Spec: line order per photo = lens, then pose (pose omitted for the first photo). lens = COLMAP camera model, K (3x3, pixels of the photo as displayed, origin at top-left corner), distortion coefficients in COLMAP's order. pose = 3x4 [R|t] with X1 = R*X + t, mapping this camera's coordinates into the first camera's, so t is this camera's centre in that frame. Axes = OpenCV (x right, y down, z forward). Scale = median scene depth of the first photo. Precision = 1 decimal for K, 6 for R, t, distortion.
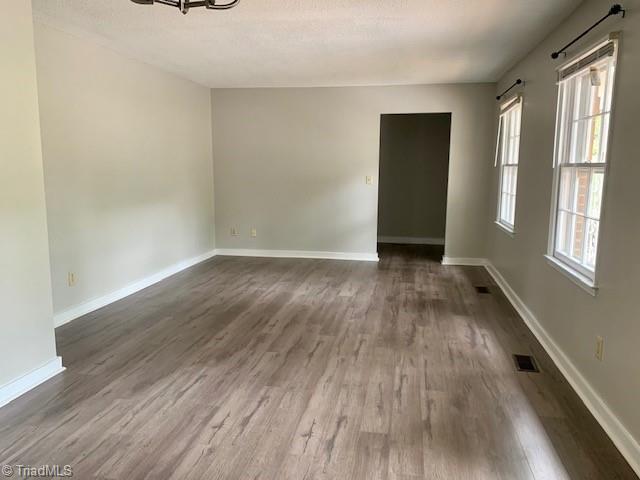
lens RADIAL K [[485.8, 0, 321.6], [0, 485.8, 238.5], [0, 0, 1]] dist [0.002908, -0.001087]
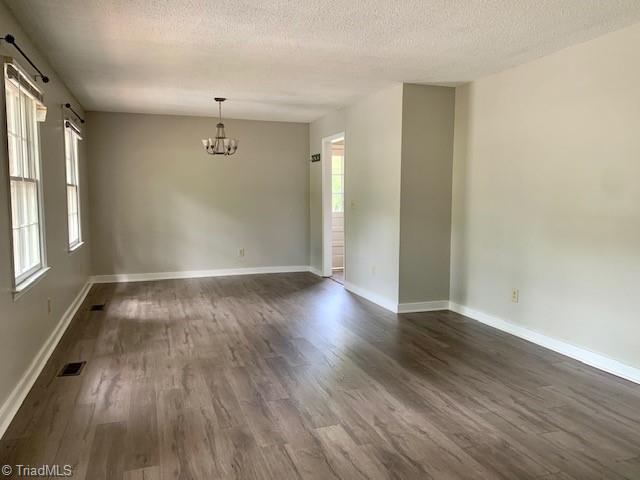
lens RADIAL K [[485.8, 0, 320.3], [0, 485.8, 240.2], [0, 0, 1]] dist [0.002908, -0.001087]
pose [[-0.868652, 0.038736, -0.493906, 0.400079], [-0.083488, 0.971235, 0.223006, -0.253610], [0.488337, 0.234950, -0.840431, 1.802130]]
